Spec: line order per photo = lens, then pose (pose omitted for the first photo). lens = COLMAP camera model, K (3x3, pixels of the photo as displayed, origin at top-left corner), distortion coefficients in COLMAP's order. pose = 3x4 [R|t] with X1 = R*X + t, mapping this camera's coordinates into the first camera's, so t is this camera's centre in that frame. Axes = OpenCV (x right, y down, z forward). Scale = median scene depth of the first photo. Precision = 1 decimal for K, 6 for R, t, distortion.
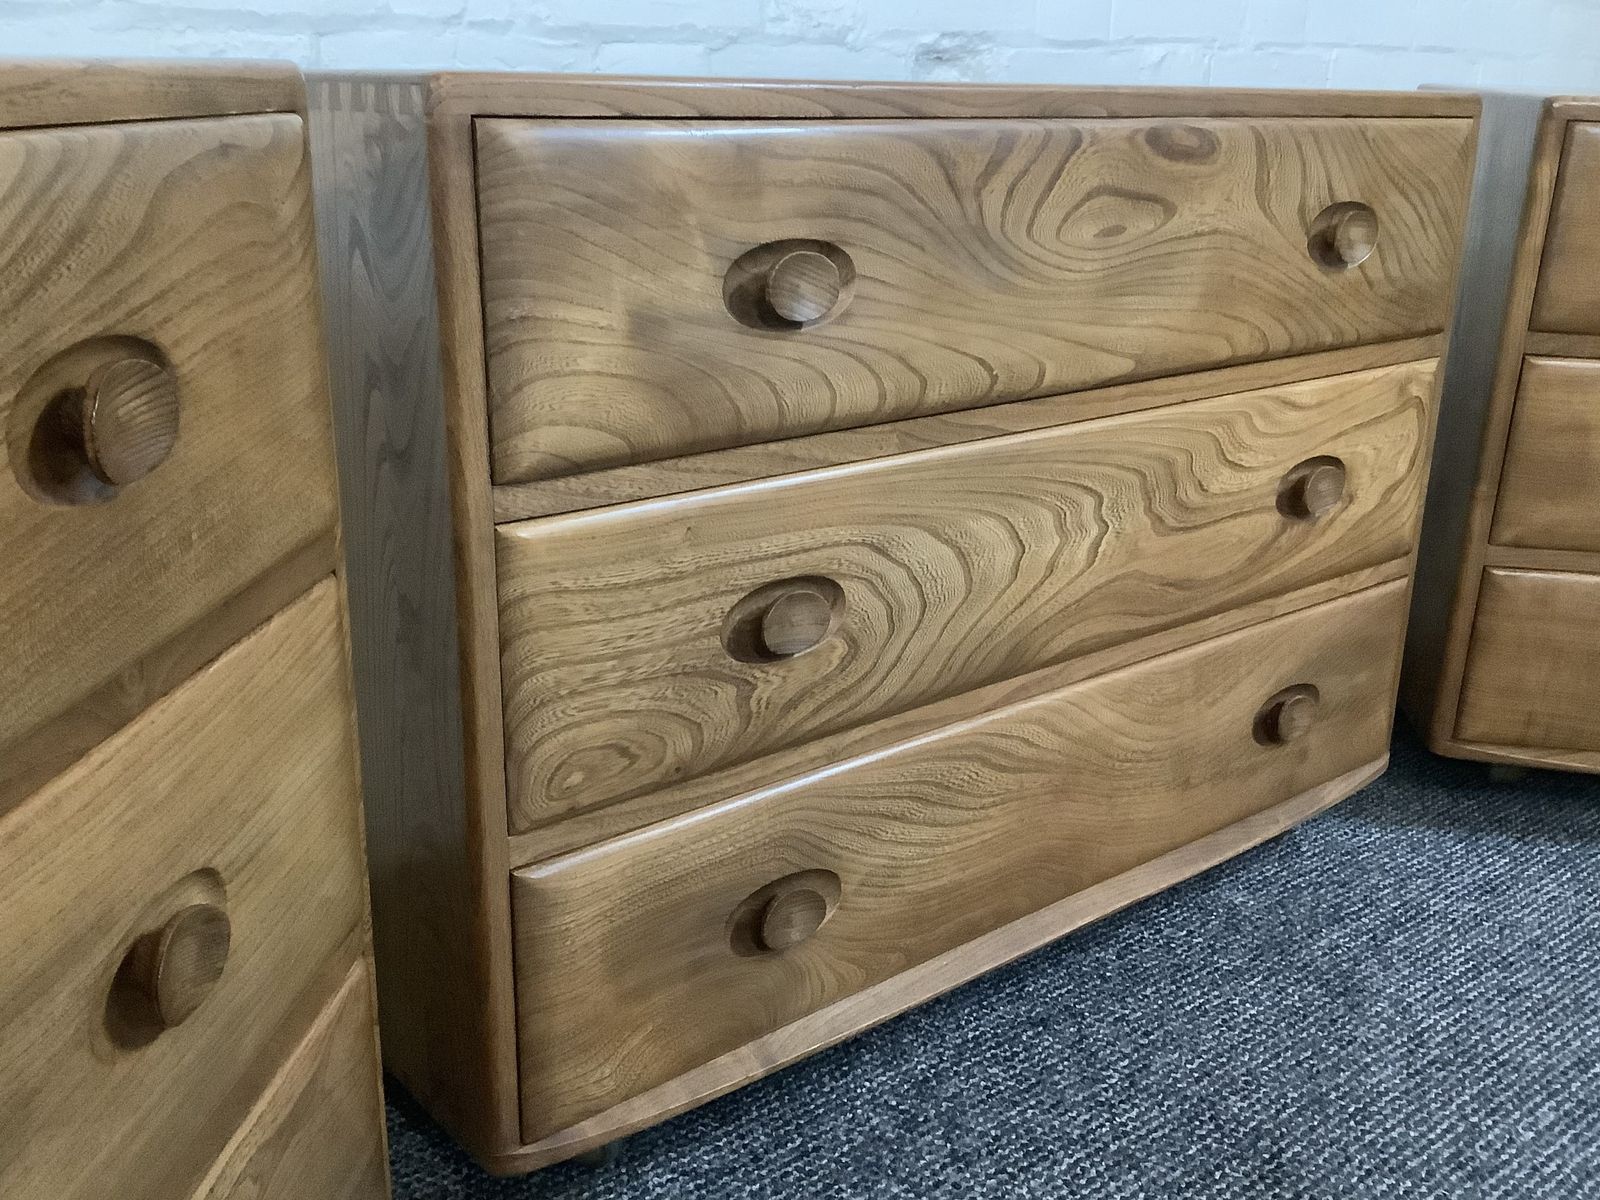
lens RADIAL K [[1541.3, 0, 793.6], [0, 1541.3, 611.3], [0, 0, 1]] dist [0.123997, -0.289433]
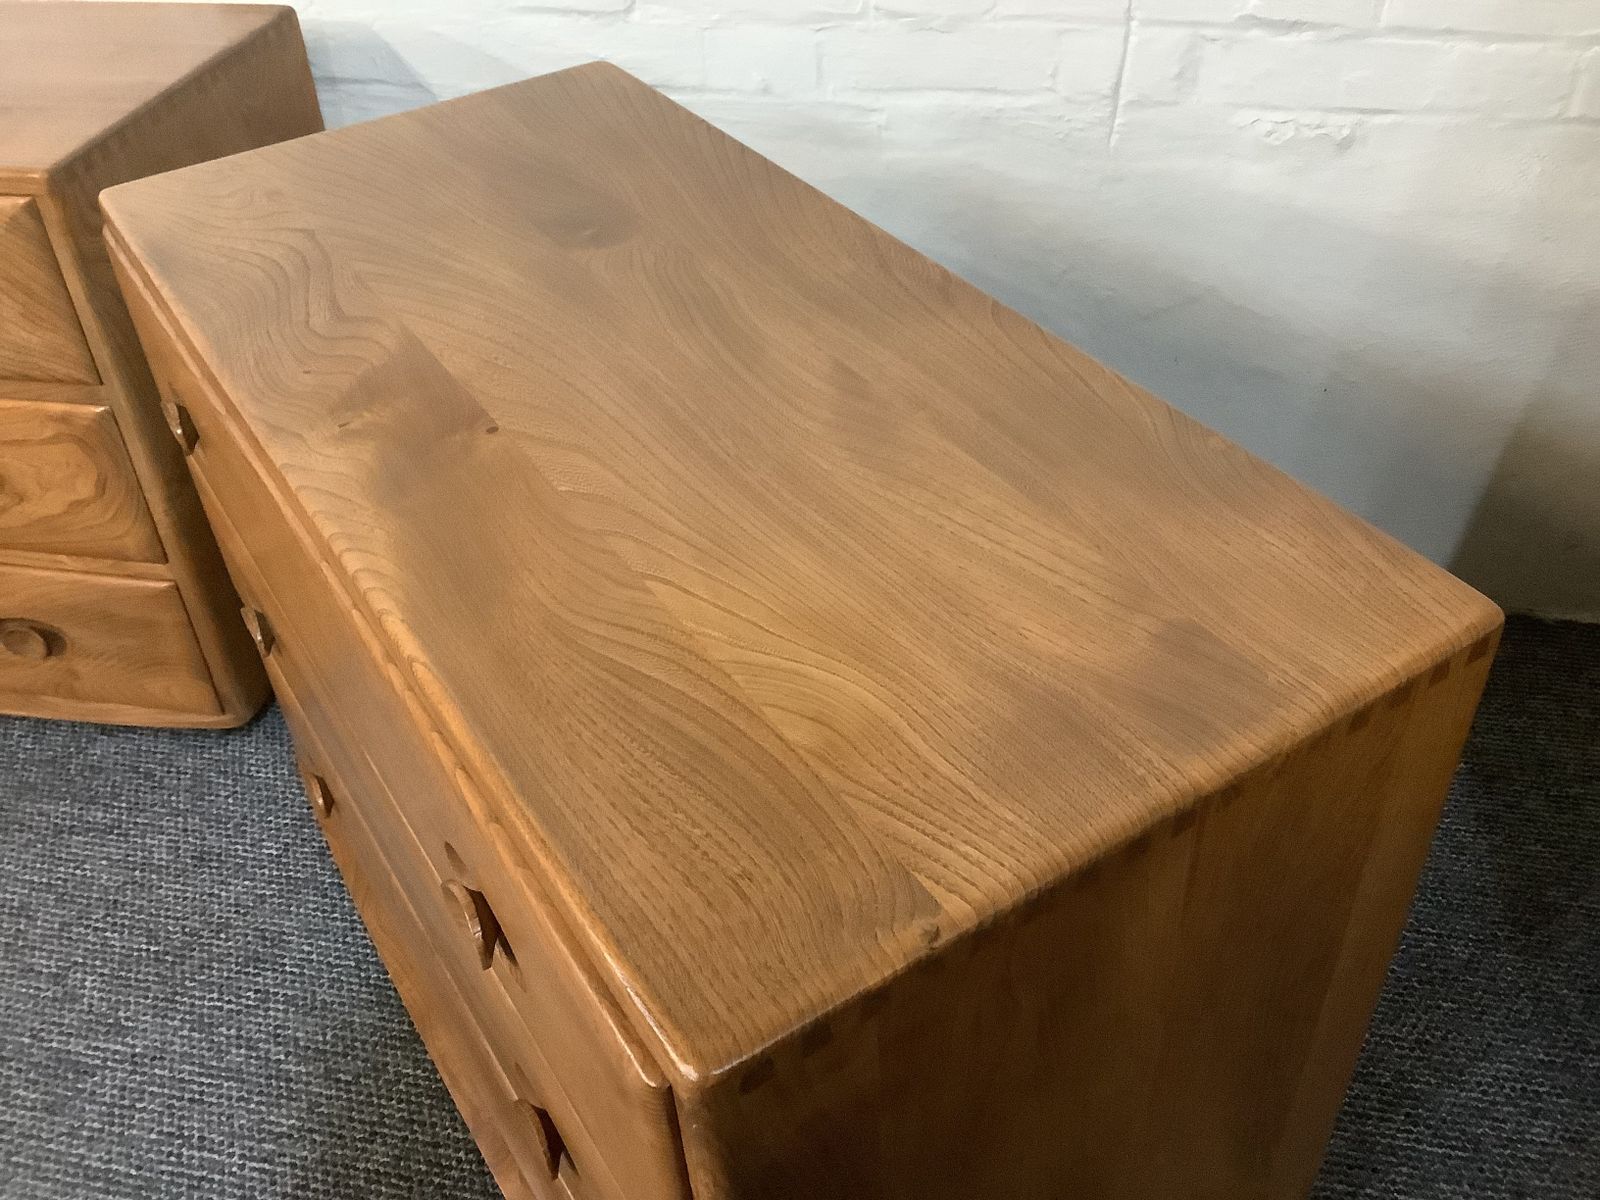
lens RADIAL K [[1459.7, 0, 798.8], [0, 1459.7, 592.1], [0, 0, 1]] dist [0.036150, -0.088231]
pose [[0.638495, 0.446061, -0.627179, 1.782673], [-0.203600, 0.883779, 0.421286, -0.724371], [0.742207, -0.141296, 0.655107, 0.888807]]
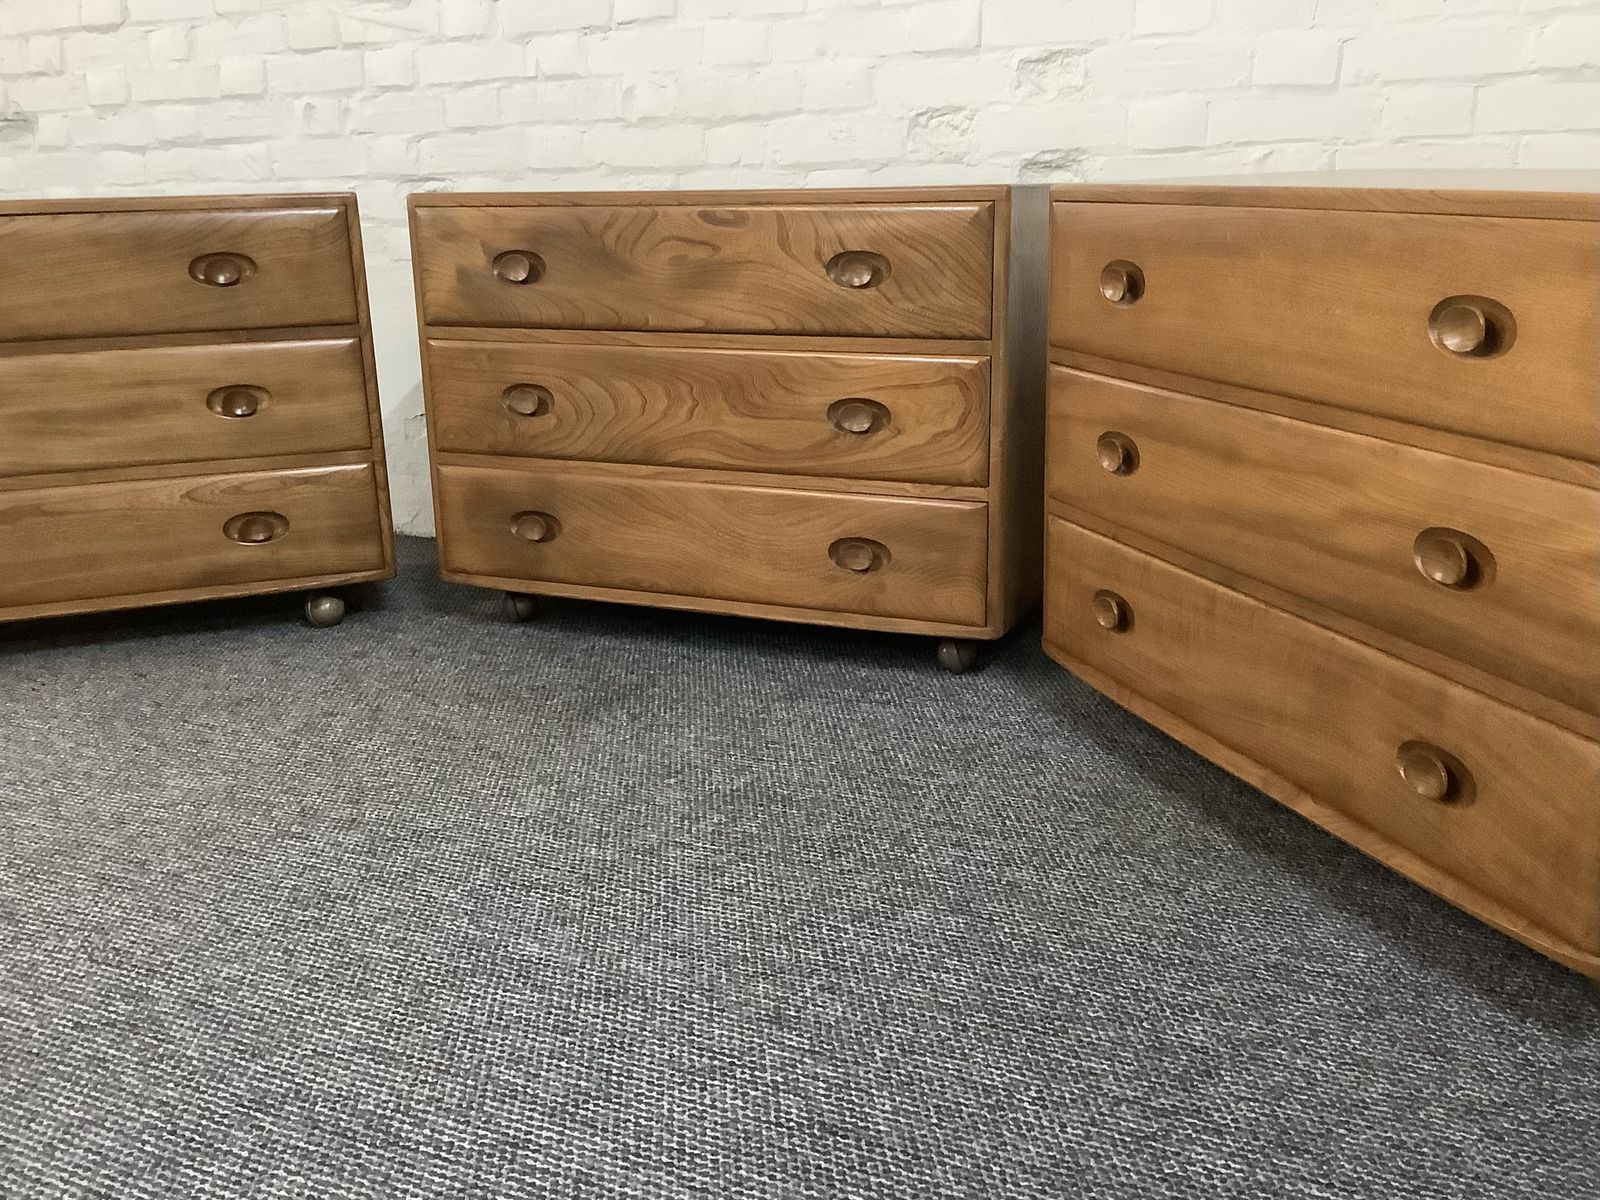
lens RADIAL K [[1510.7, 0, 800.7], [0, 1510.7, 604.4], [0, 0, 1]] dist [0.131185, -0.279863]
pose [[0.445536, 0.213193, -0.869509, 2.185861], [-0.264135, 0.959301, 0.099866, -0.036590], [0.855412, 0.185174, 0.483715, 0.209527]]
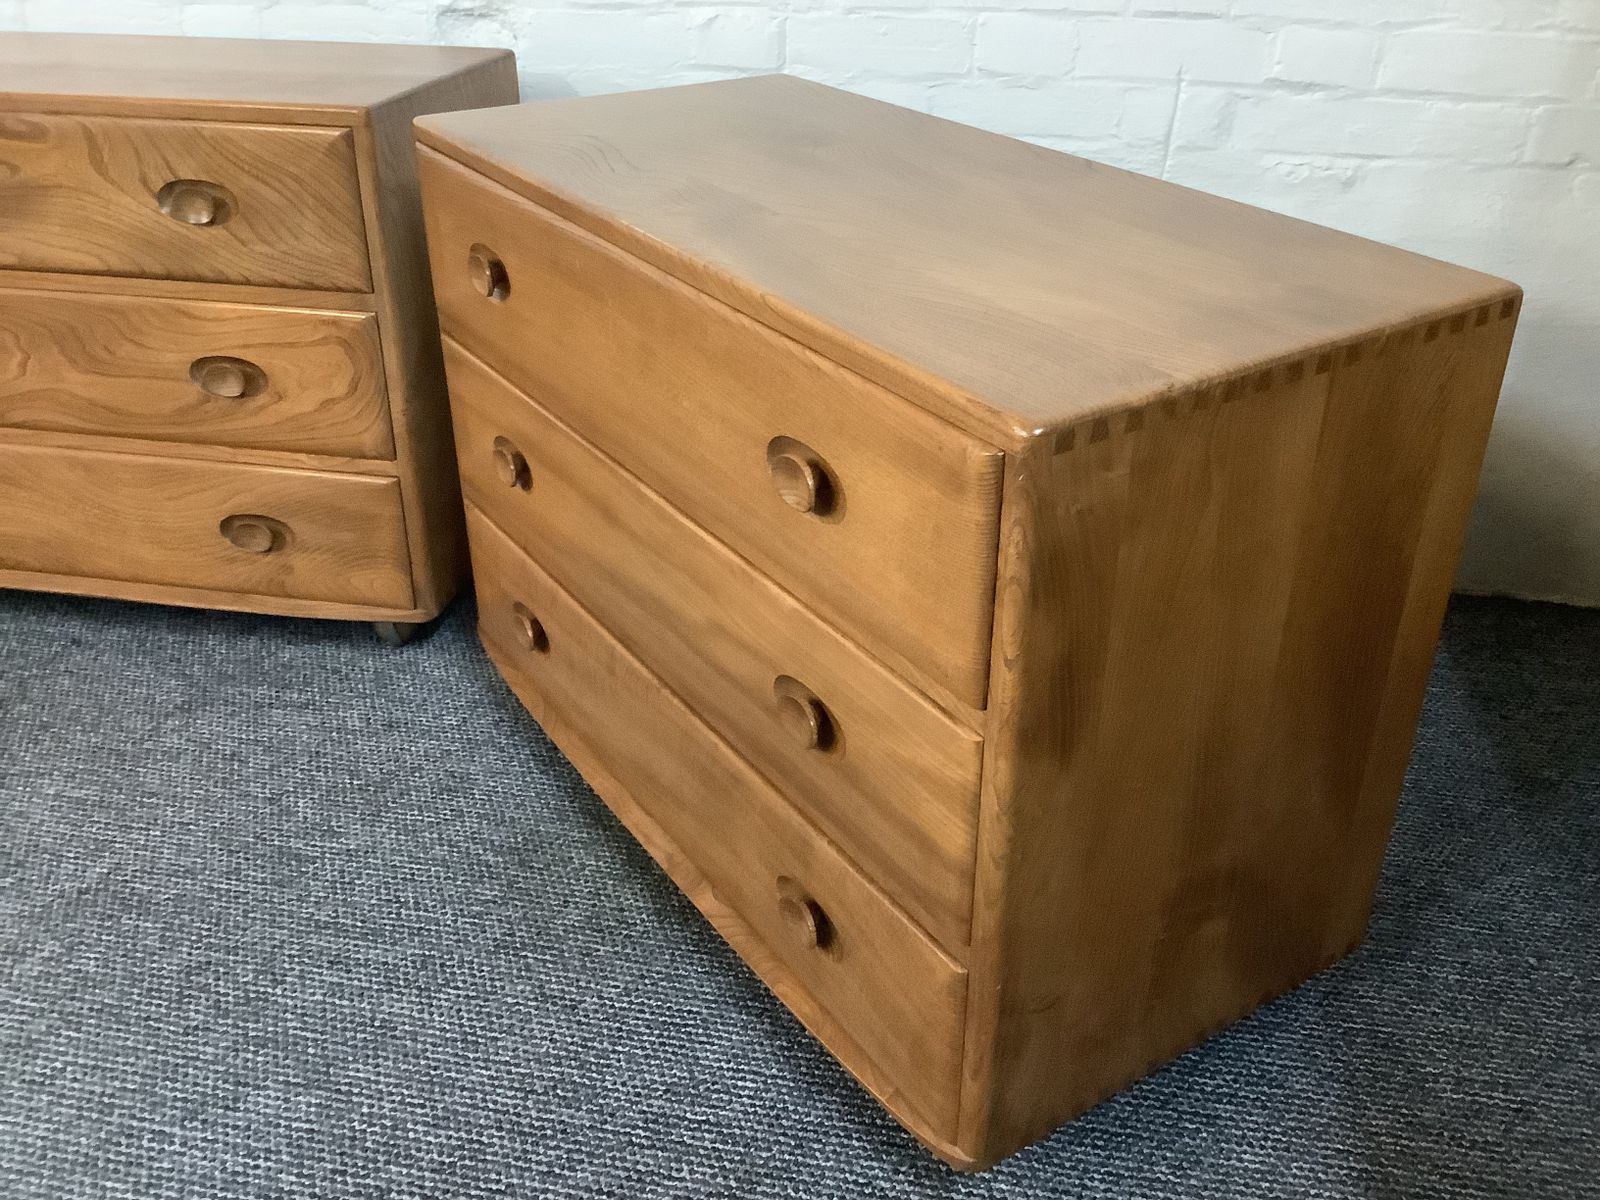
lens RADIAL K [[1441.8, 0, 800.0], [0, 1441.8, 600.0], [0, 0, 1]] dist [0.126669, -0.264101]
pose [[0.647478, 0.355400, -0.674139, 1.990456], [-0.244431, 0.934711, 0.258008, -0.437815], [0.721821, -0.002274, 0.692076, 0.546729]]
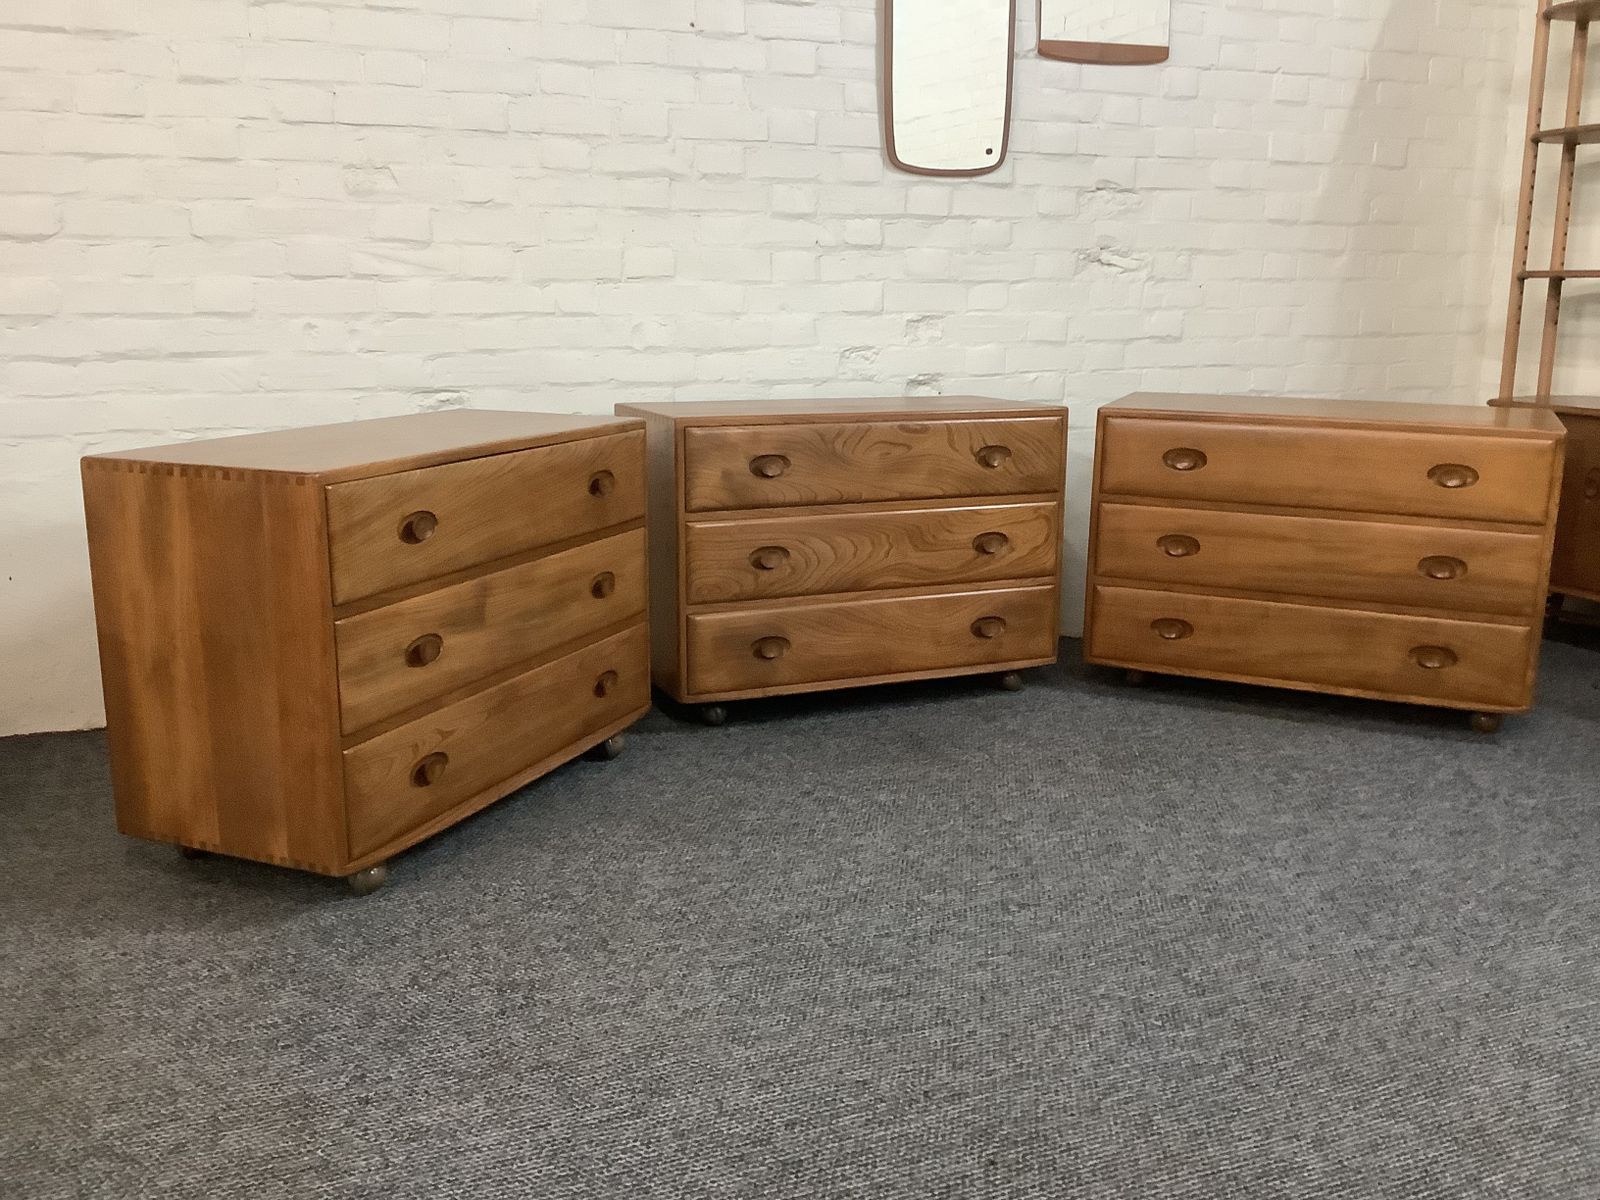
lens RADIAL K [[1441.8, 0, 800.0], [0, 1441.8, 600.0], [0, 0, 1]] dist [0.126669, -0.264101]
pose [[0.962257, 0.047054, -0.268043, 0.859177], [-0.079782, 0.990438, -0.112547, 0.420954], [0.260185, 0.129685, 0.956810, -1.934395]]
